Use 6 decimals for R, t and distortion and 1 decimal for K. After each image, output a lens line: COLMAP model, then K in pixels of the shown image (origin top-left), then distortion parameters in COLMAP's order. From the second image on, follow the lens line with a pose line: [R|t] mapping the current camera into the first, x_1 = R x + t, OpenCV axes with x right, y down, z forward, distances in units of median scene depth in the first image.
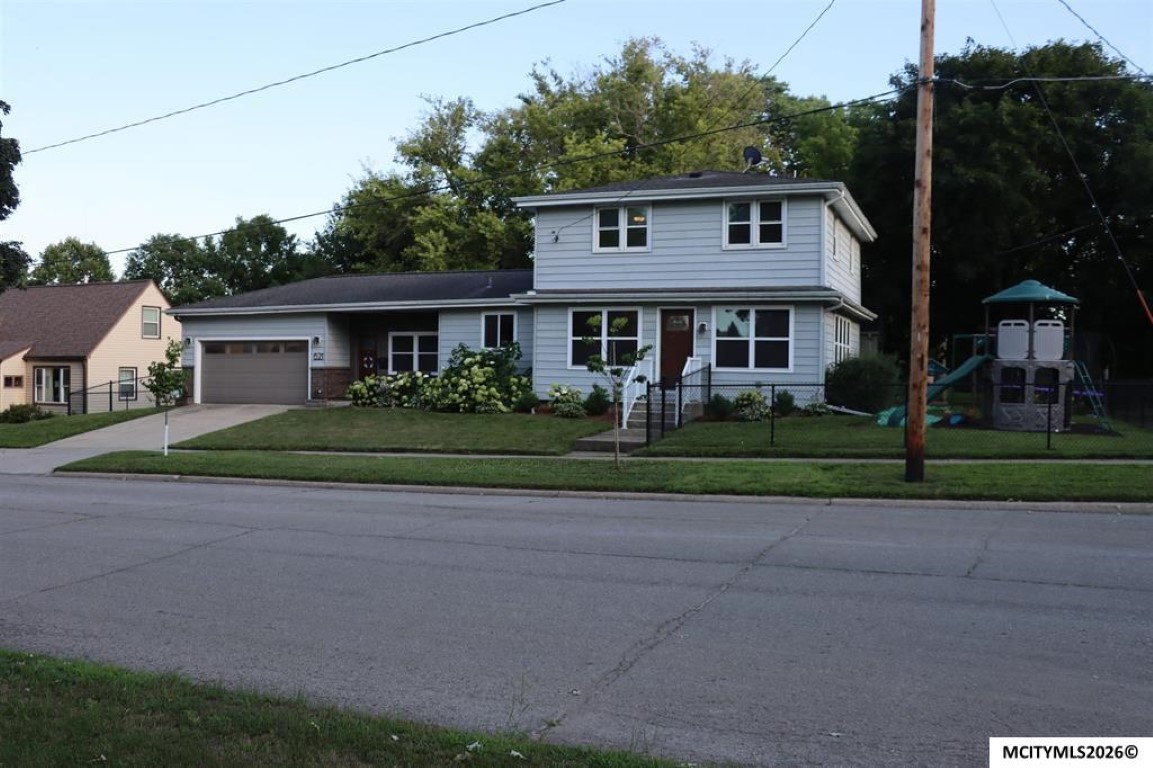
lens RADIAL K [[950.5, 0, 576.5], [0, 950.5, 384.0], [0, 0, 1]] dist [-0.184958, 0.160370]
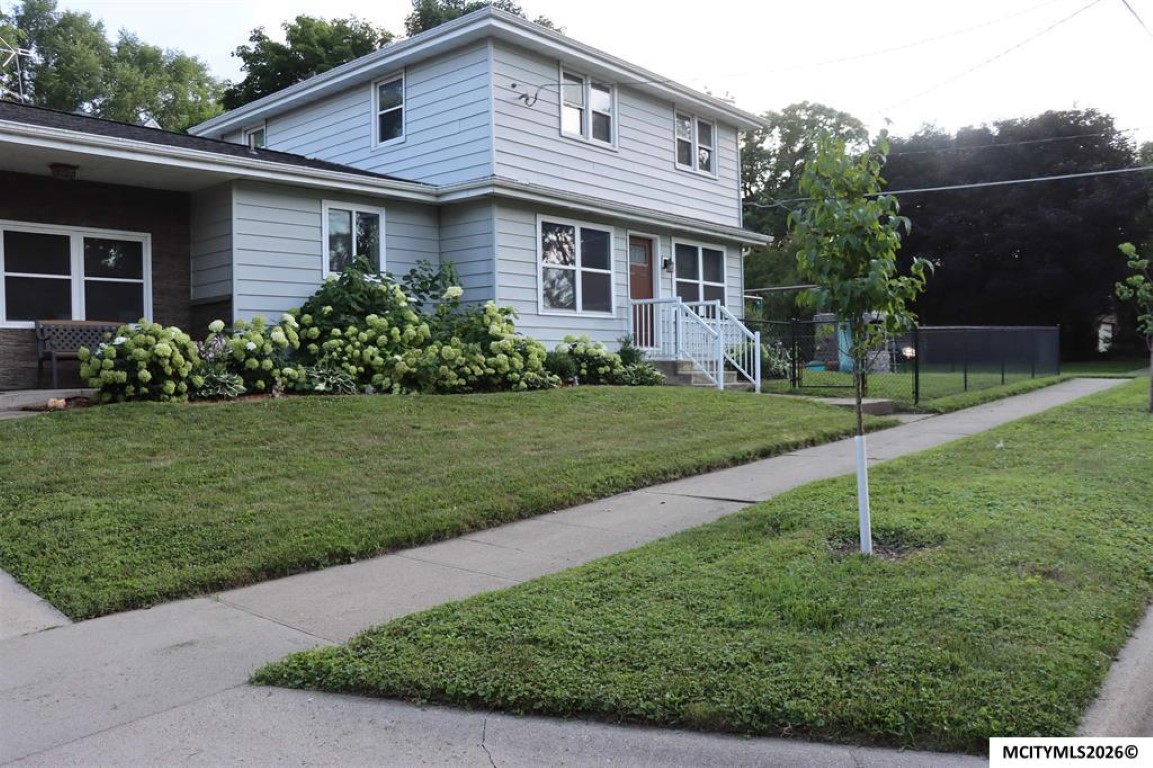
lens RADIAL K [[950.5, 0, 576.5], [0, 950.5, 384.0], [0, 0, 1]] dist [-0.184958, 0.160370]
pose [[0.290965, -0.034087, 0.956126, -0.496172], [0.036650, 0.999029, 0.024463, 0.012971], [-0.956032, 0.027924, 0.291931, 0.671412]]
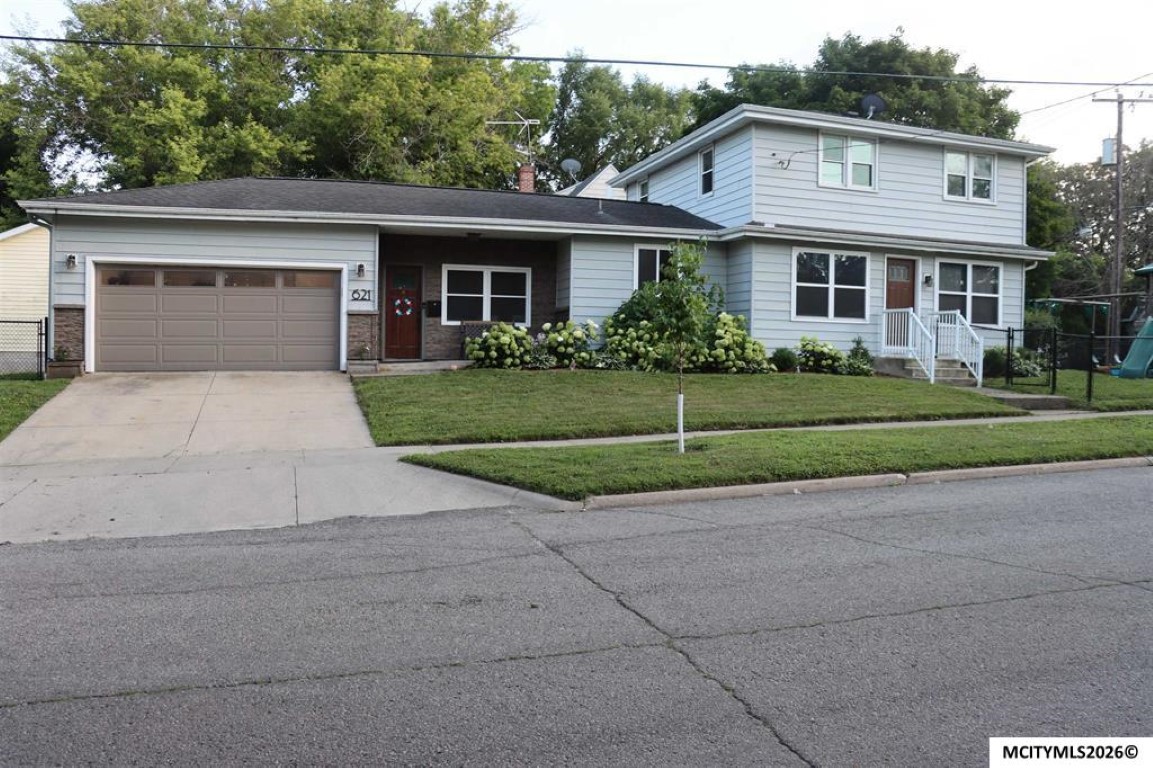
lens RADIAL K [[950.5, 0, 576.5], [0, 950.5, 384.0], [0, 0, 1]] dist [-0.184958, 0.160370]
pose [[0.769758, -0.018140, 0.638078, -0.579042], [0.001846, 0.999655, 0.026192, 0.015674], [-0.638333, -0.018983, 0.769526, 0.402323]]
